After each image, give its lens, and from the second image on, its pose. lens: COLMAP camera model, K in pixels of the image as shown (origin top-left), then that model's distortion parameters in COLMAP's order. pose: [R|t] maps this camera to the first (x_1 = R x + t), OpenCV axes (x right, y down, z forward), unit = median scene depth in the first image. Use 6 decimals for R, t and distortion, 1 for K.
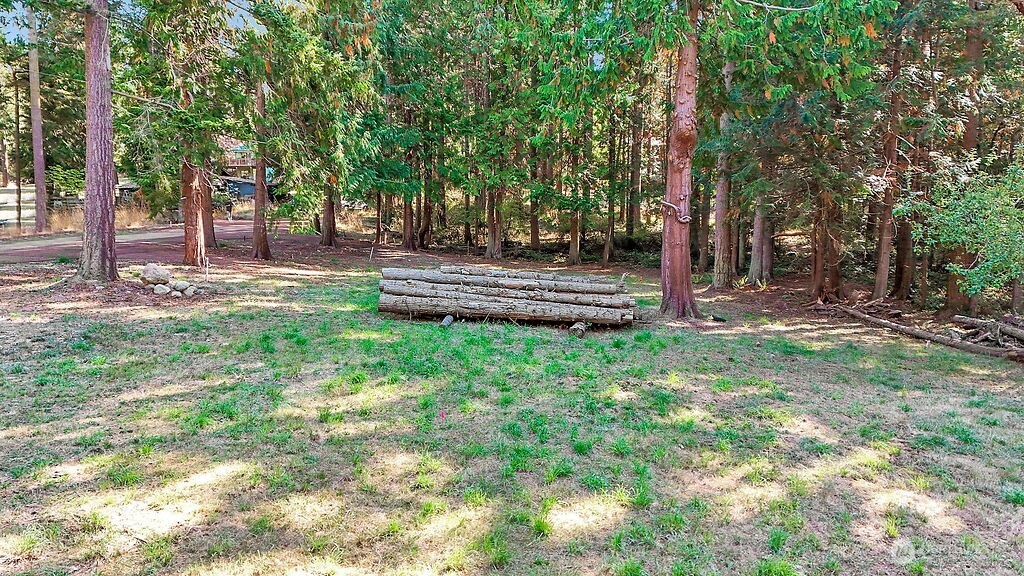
lens RADIAL K [[752.9, 0, 512.0], [0, 752.9, 288.0], [0, 0, 1]] dist [0.097473, -0.090386]
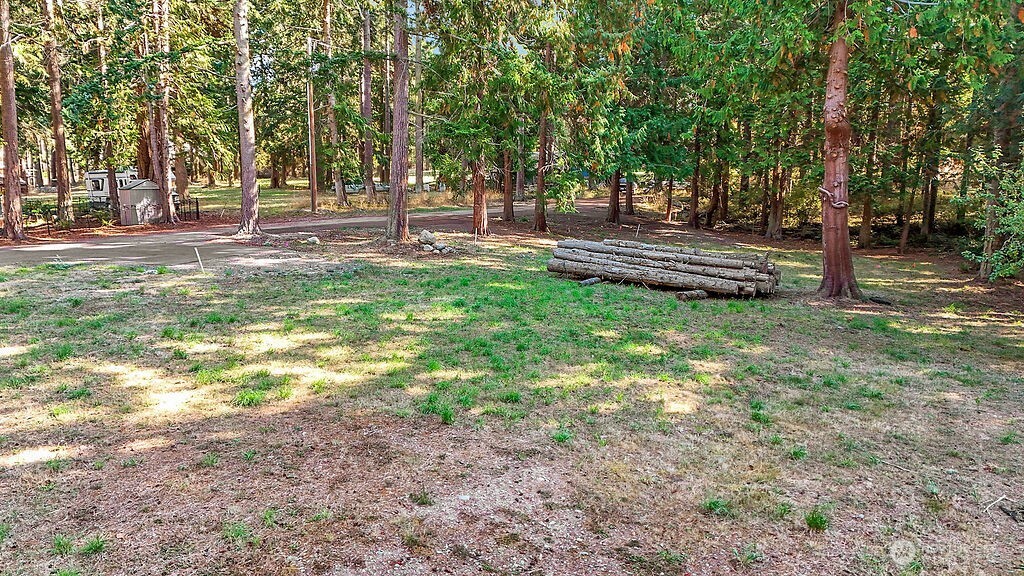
lens RADIAL K [[752.9, 0, 512.0], [0, 752.9, 288.0], [0, 0, 1]] dist [0.097473, -0.090386]
pose [[0.878664, 0.070235, -0.472247, 0.384530], [-0.056619, 0.997469, 0.043003, 0.007347], [0.474072, -0.011048, 0.880417, -0.196115]]
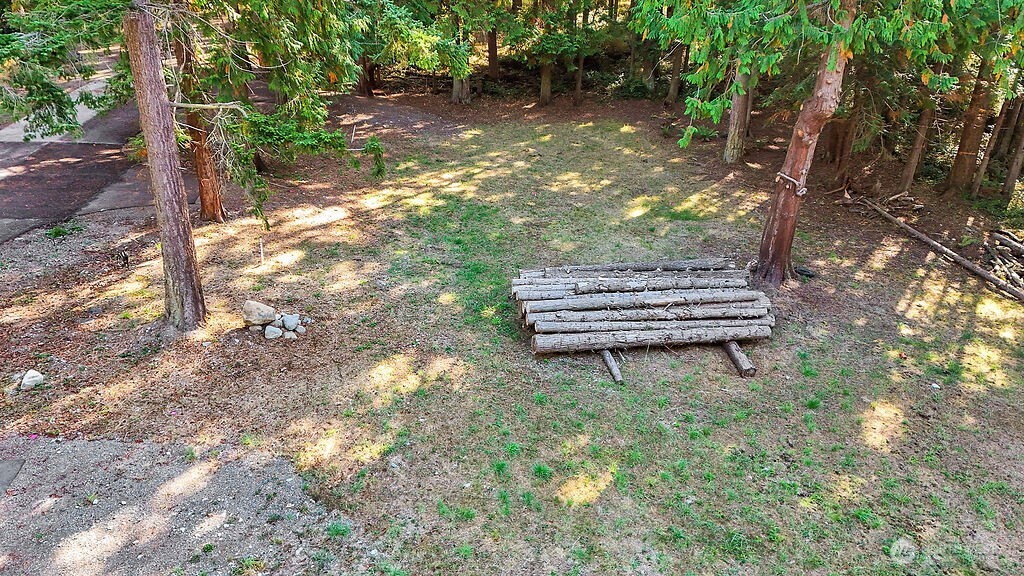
lens RADIAL K [[752.9, 0, 512.0], [0, 752.9, 288.0], [0, 0, 1]] dist [0.097473, -0.090386]
pose [[0.981699, -0.088196, 0.168787, -0.344352], [0.025012, 0.938331, 0.344831, -0.360211], [-0.188791, -0.334299, 0.923365, 0.155936]]
